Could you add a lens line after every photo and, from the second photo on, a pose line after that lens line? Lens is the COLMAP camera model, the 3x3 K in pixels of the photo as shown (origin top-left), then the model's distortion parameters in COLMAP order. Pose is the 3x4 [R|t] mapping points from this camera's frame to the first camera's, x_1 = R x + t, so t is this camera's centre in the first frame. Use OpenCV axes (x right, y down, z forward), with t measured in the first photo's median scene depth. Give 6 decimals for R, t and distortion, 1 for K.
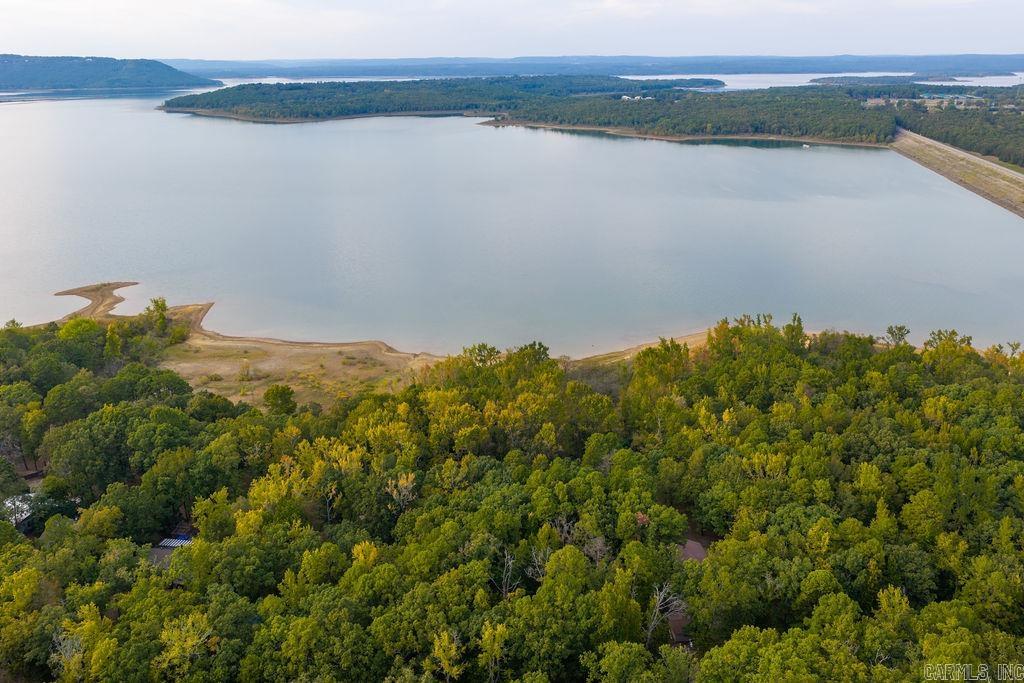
lens RADIAL K [[838.7, 0, 512.0], [0, 838.7, 341.5], [0, 0, 1]] dist [0.009736, -0.016957]
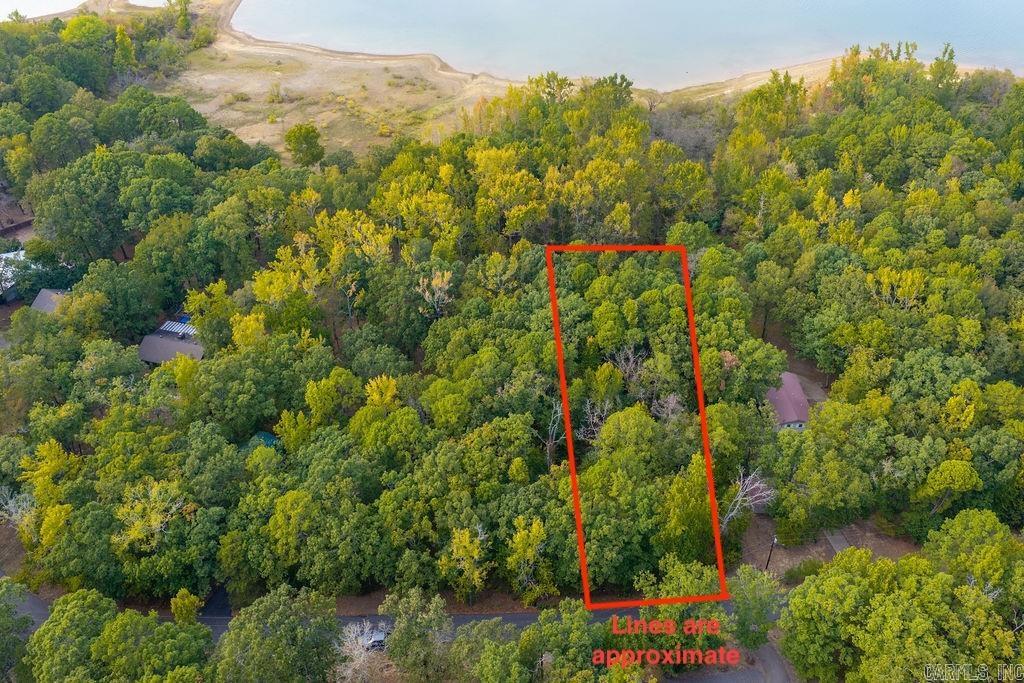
lens RADIAL K [[838.7, 0, 512.0], [0, 838.7, 341.5], [0, 0, 1]] dist [0.009736, -0.016957]
pose [[0.994960, 0.069529, -0.072255, 0.003196], [-0.039223, 0.933008, 0.357710, -0.042040], [0.092286, -0.353074, 0.931033, 0.130846]]
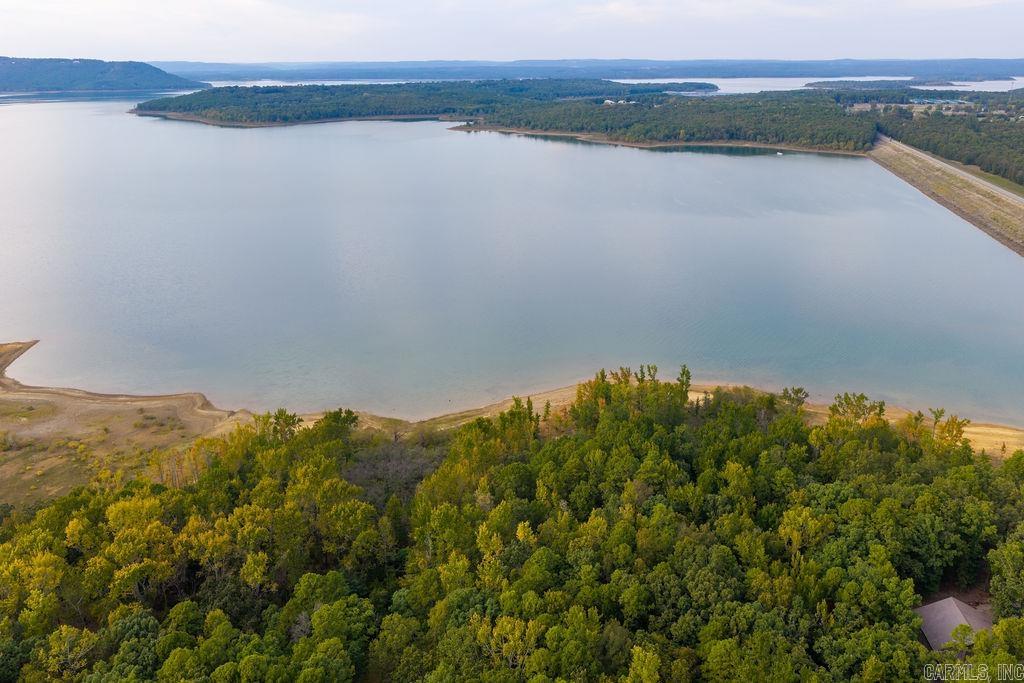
lens RADIAL K [[838.7, 0, 512.0], [0, 838.7, 341.5], [0, 0, 1]] dist [0.009736, -0.016957]
pose [[0.999992, 0.003237, -0.002217, 0.181289], [-0.003245, 0.999989, -0.003498, -0.058253], [0.002206, 0.003506, 0.999991, 0.178643]]
